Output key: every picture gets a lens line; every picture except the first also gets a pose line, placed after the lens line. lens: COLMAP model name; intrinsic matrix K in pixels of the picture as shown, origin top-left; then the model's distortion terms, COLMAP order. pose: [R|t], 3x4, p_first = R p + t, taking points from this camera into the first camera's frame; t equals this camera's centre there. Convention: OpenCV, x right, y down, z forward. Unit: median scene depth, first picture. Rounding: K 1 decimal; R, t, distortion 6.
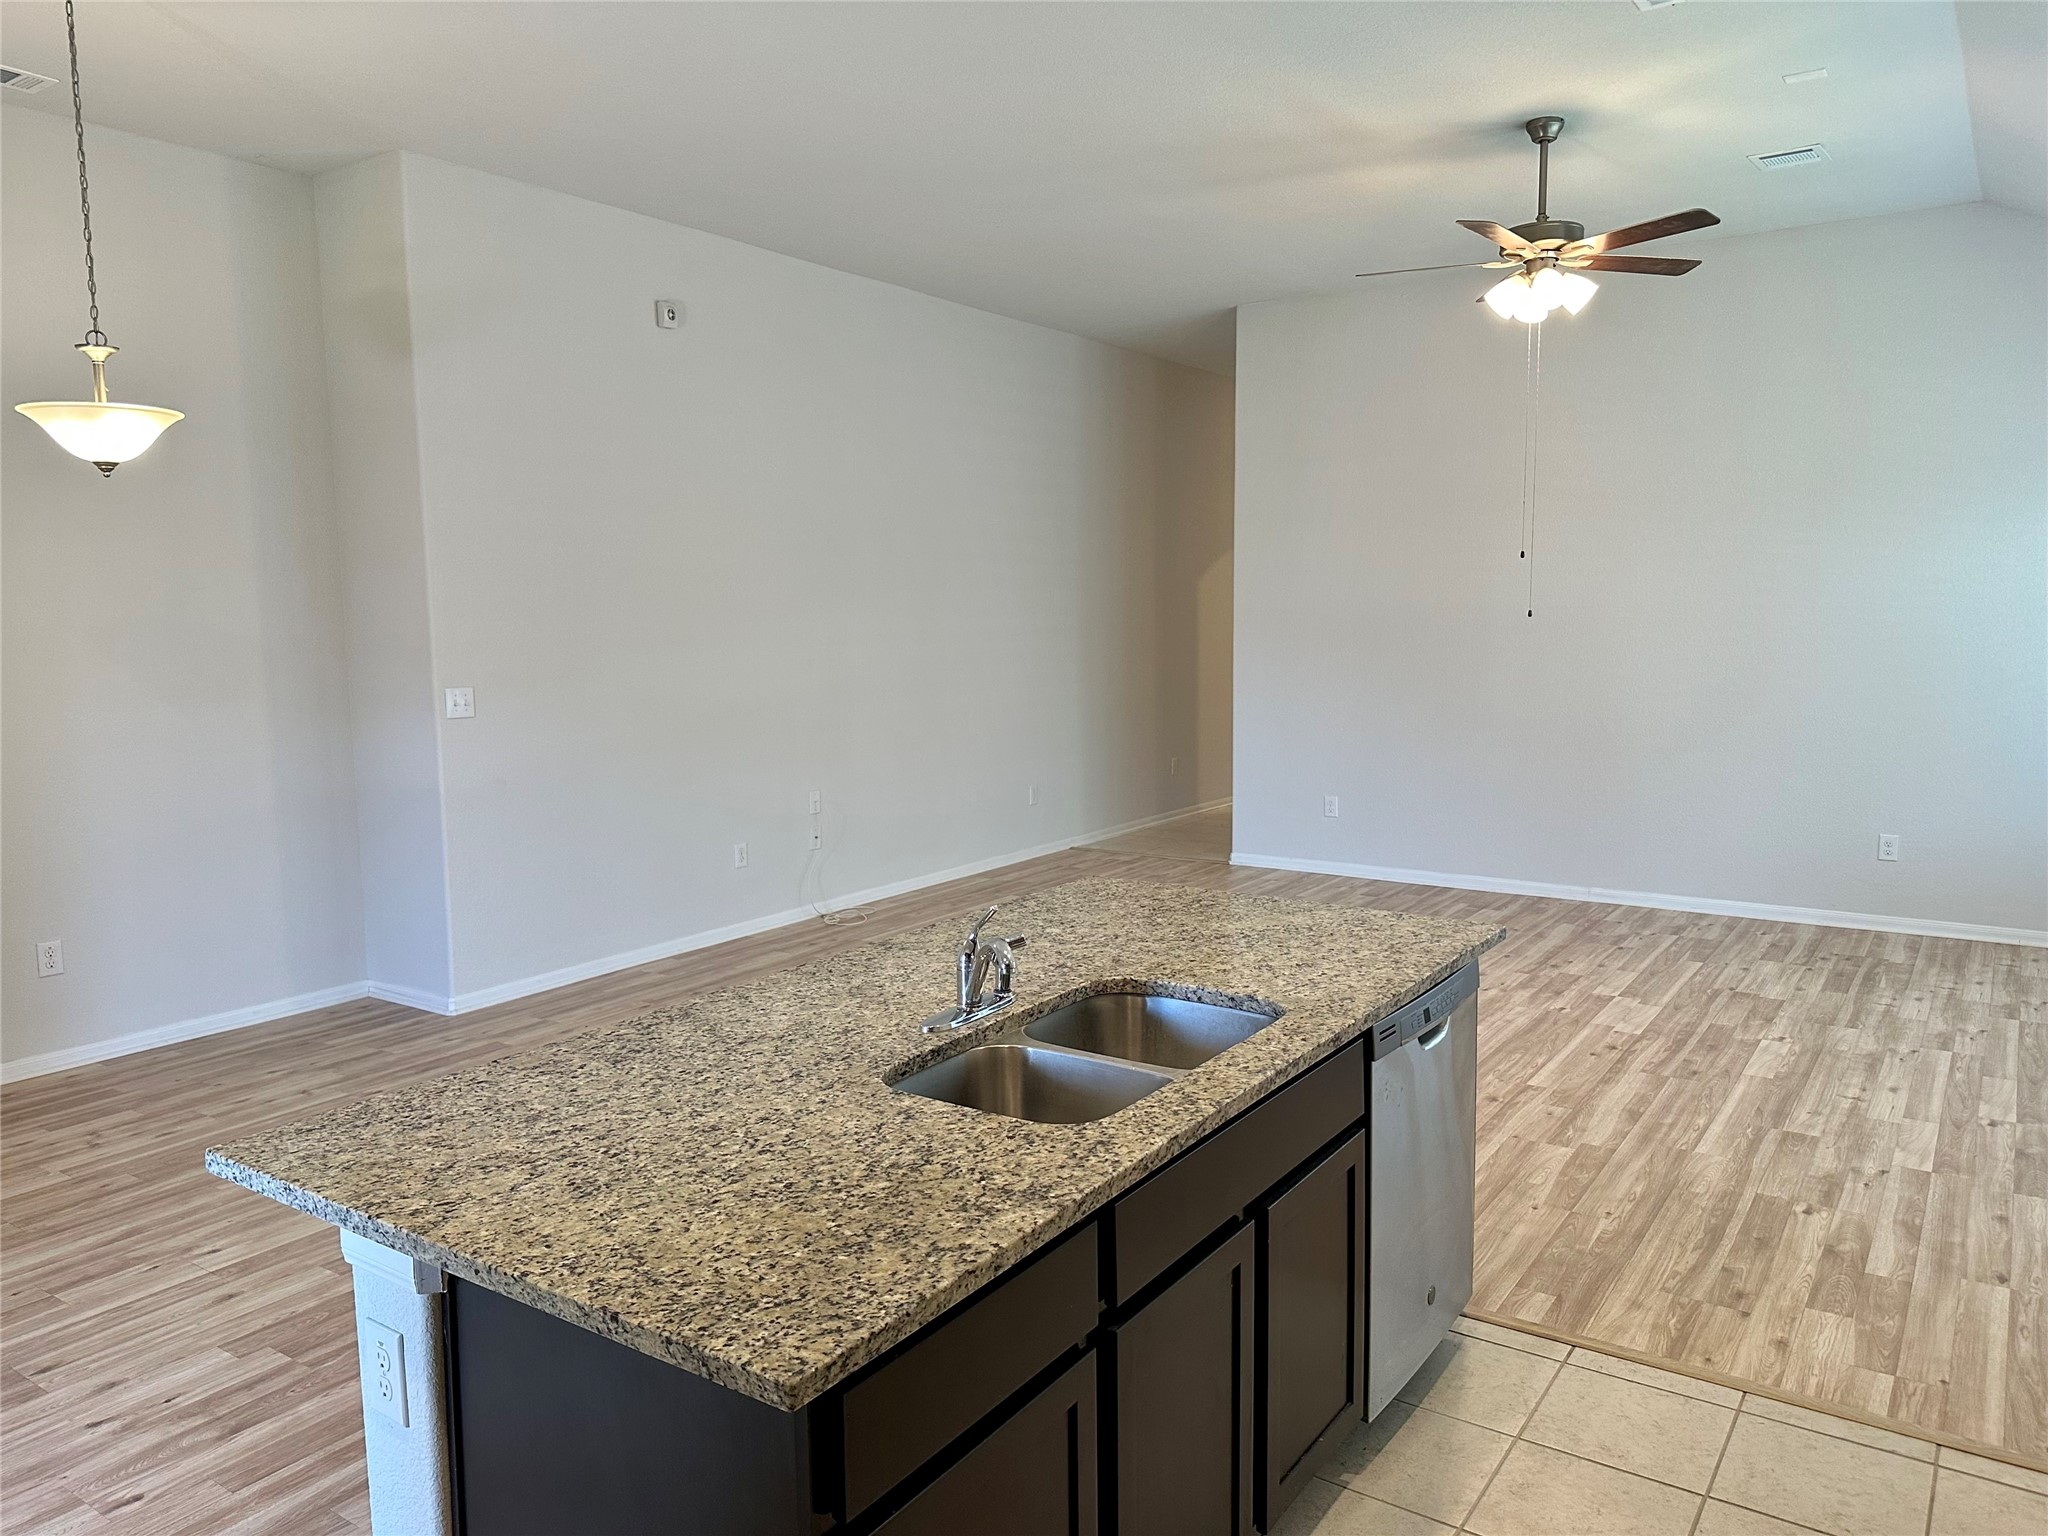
lens RADIAL K [[1445.8, 0, 1019.2], [0, 1445.8, 817.5], [0, 0, 1]] dist [-0.007727, -0.008044]
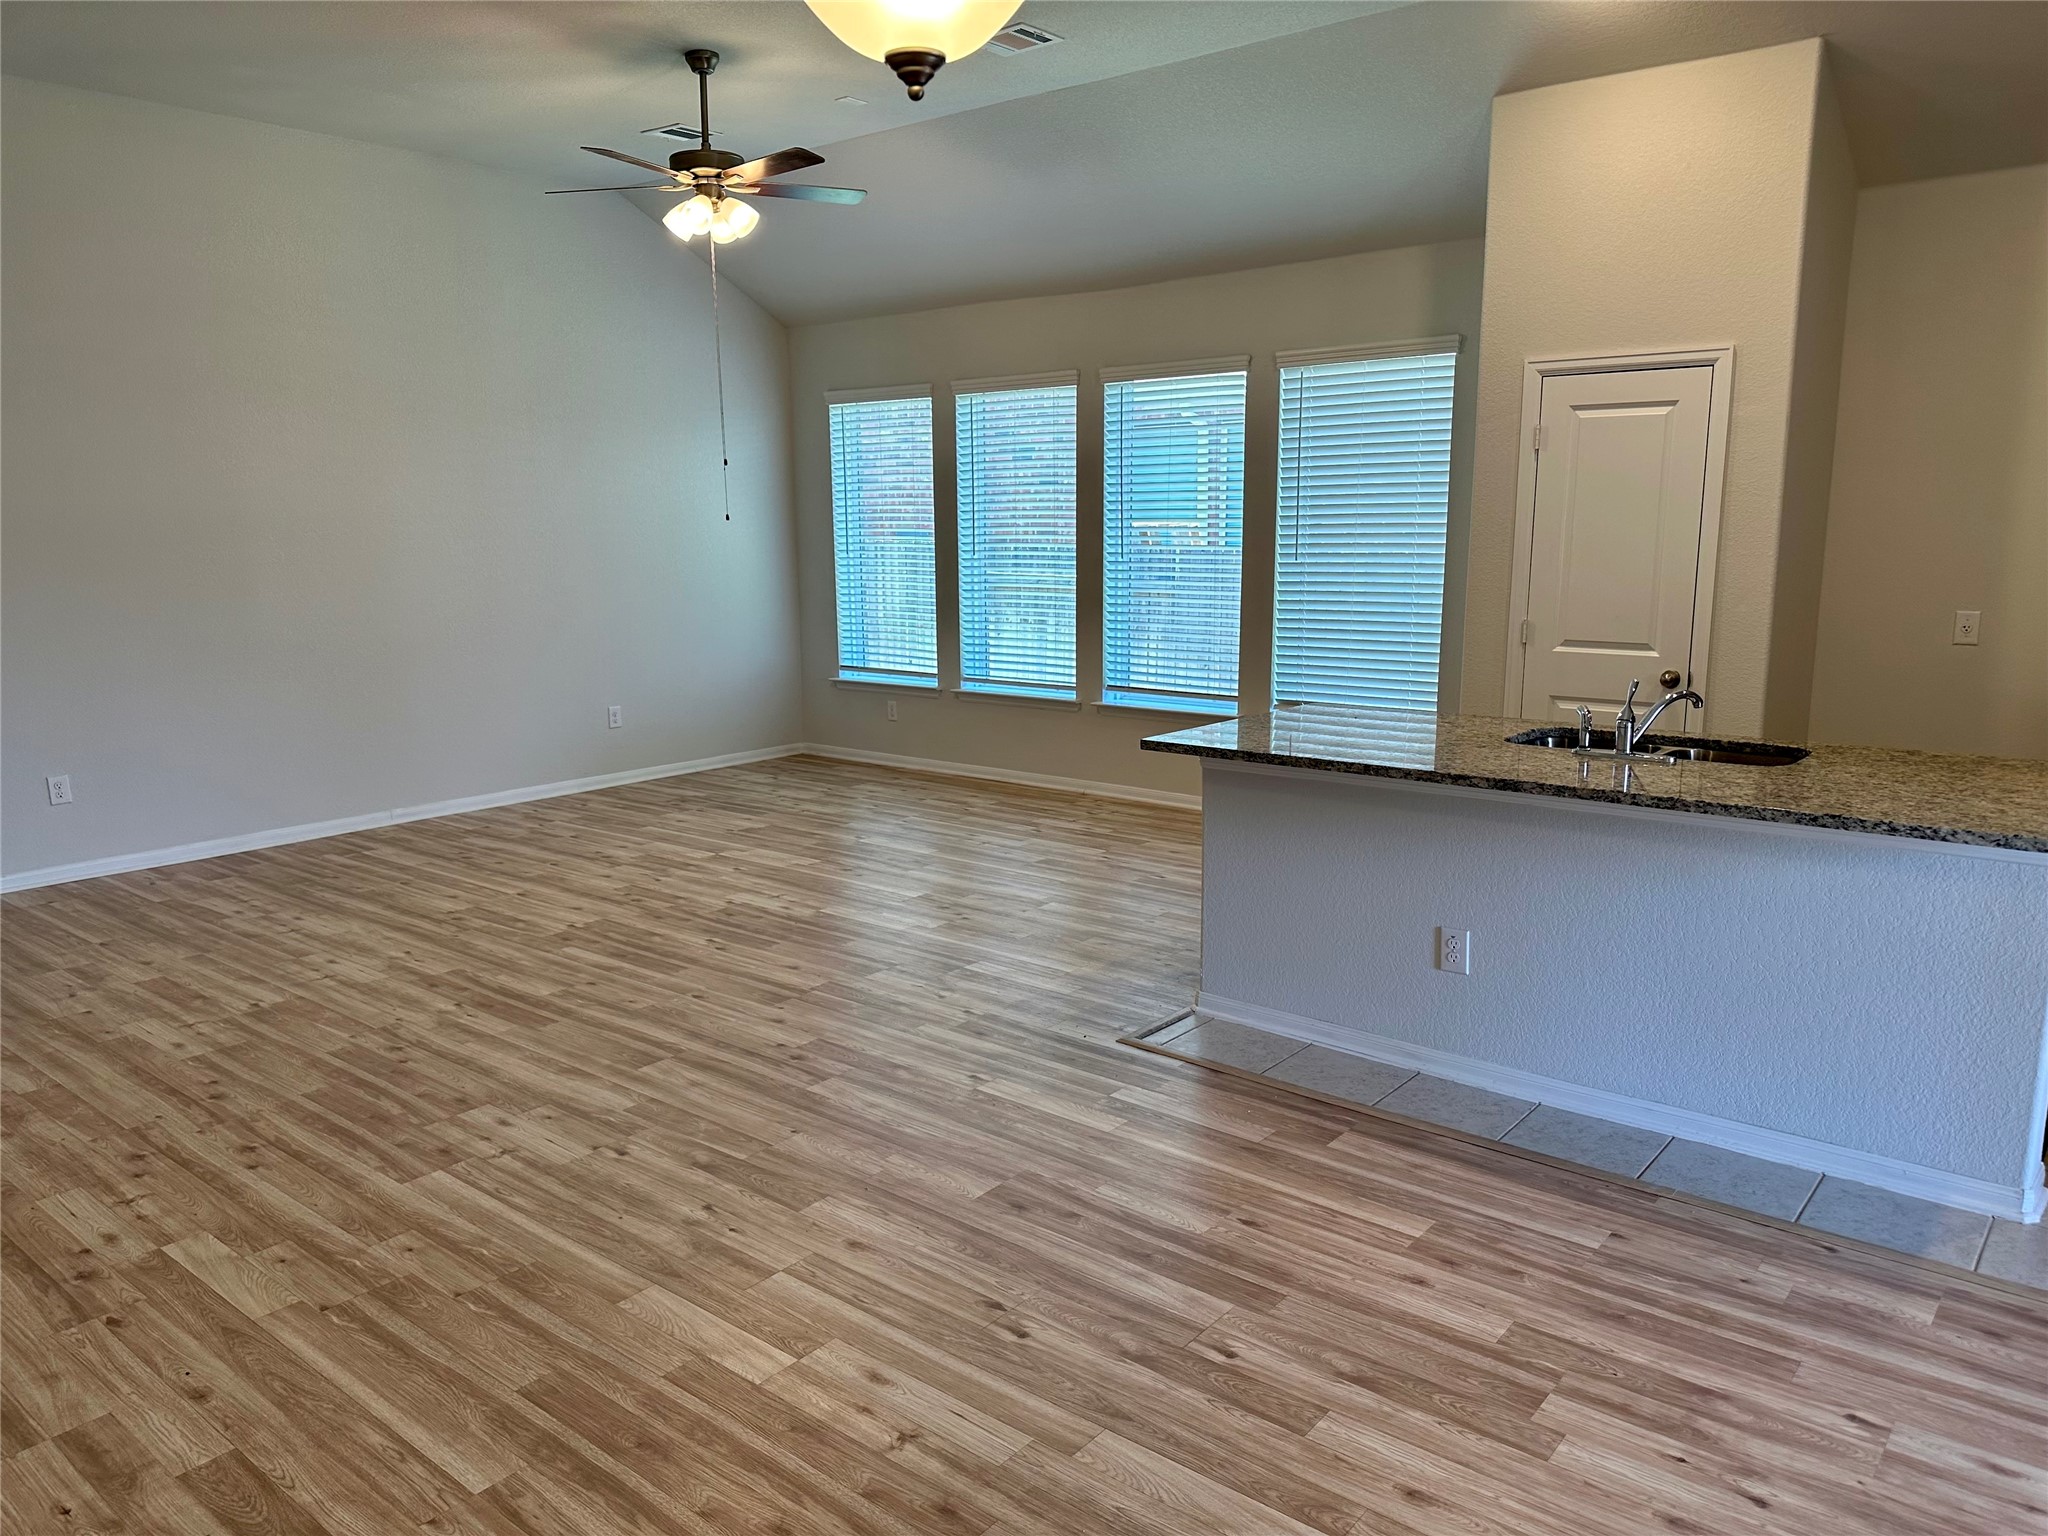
lens RADIAL K [[1445.8, 0, 1019.2], [0, 1445.8, 817.5], [0, 0, 1]] dist [-0.007727, -0.008044]
pose [[0.089890, -0.195256, 0.976624, -0.977465], [0.155834, 0.971273, 0.179843, -0.105709], [-0.983685, 0.136025, 0.117735, 0.889364]]
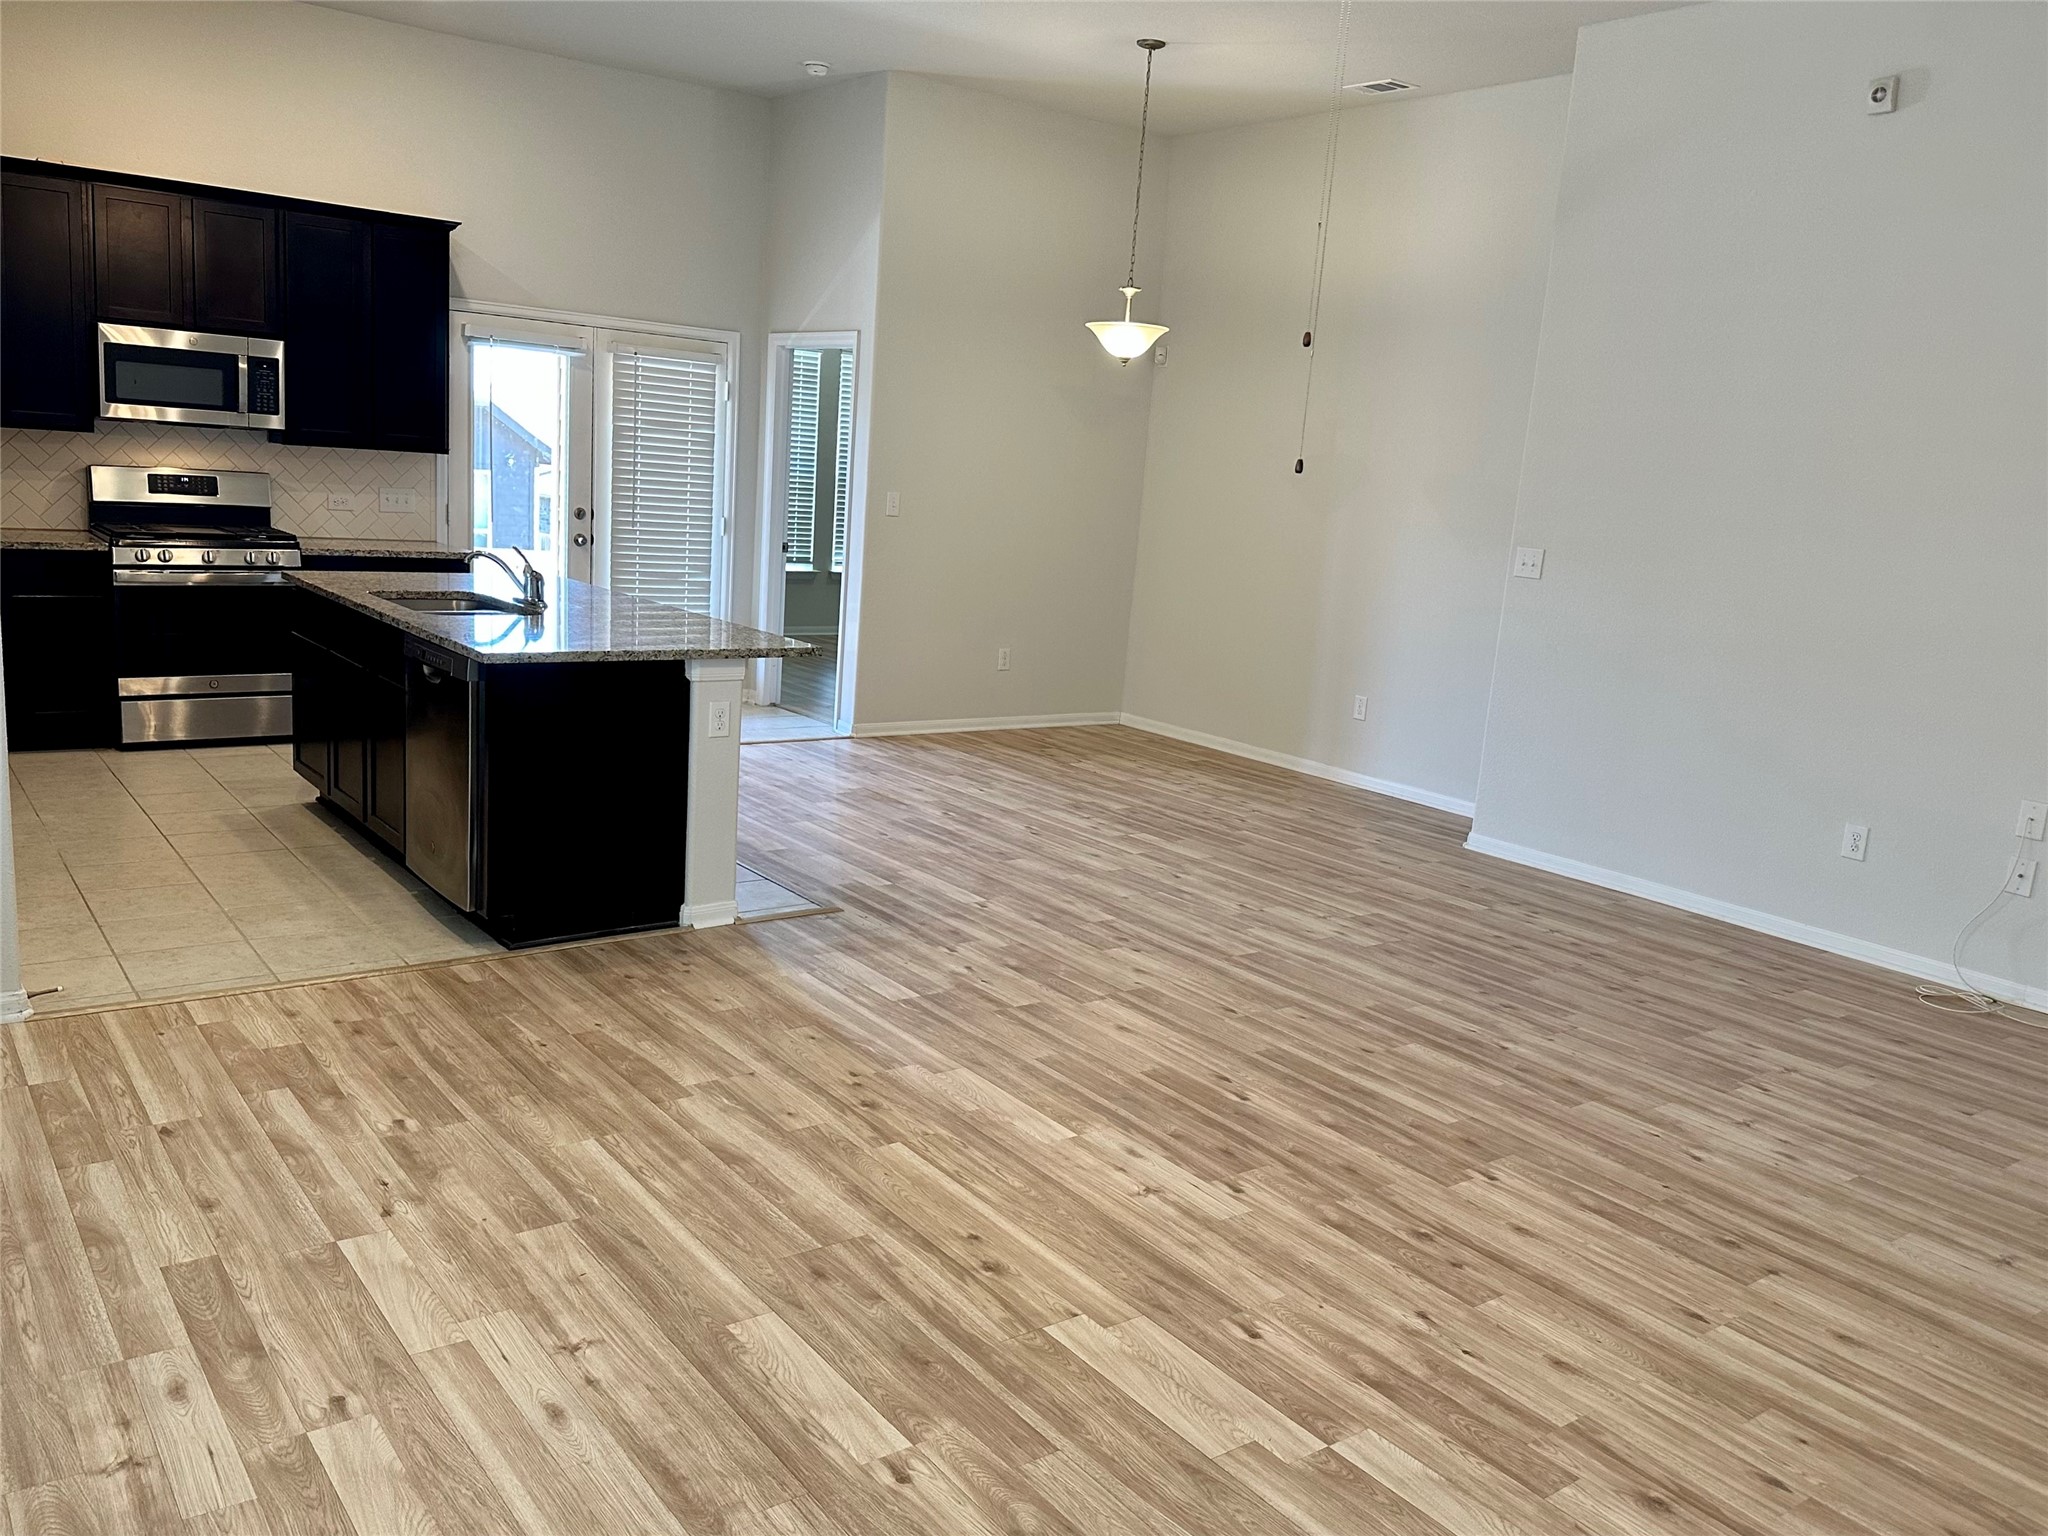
lens RADIAL K [[1563.8, 0, 1043.5], [0, 1563.8, 774.7], [0, 0, 1]] dist [0.103883, -0.174547]
pose [[-0.295930, 0.186602, -0.936806, 1.170671], [-0.204891, 0.945506, 0.253059, -0.216228], [0.932976, 0.266831, -0.241570, 1.402008]]
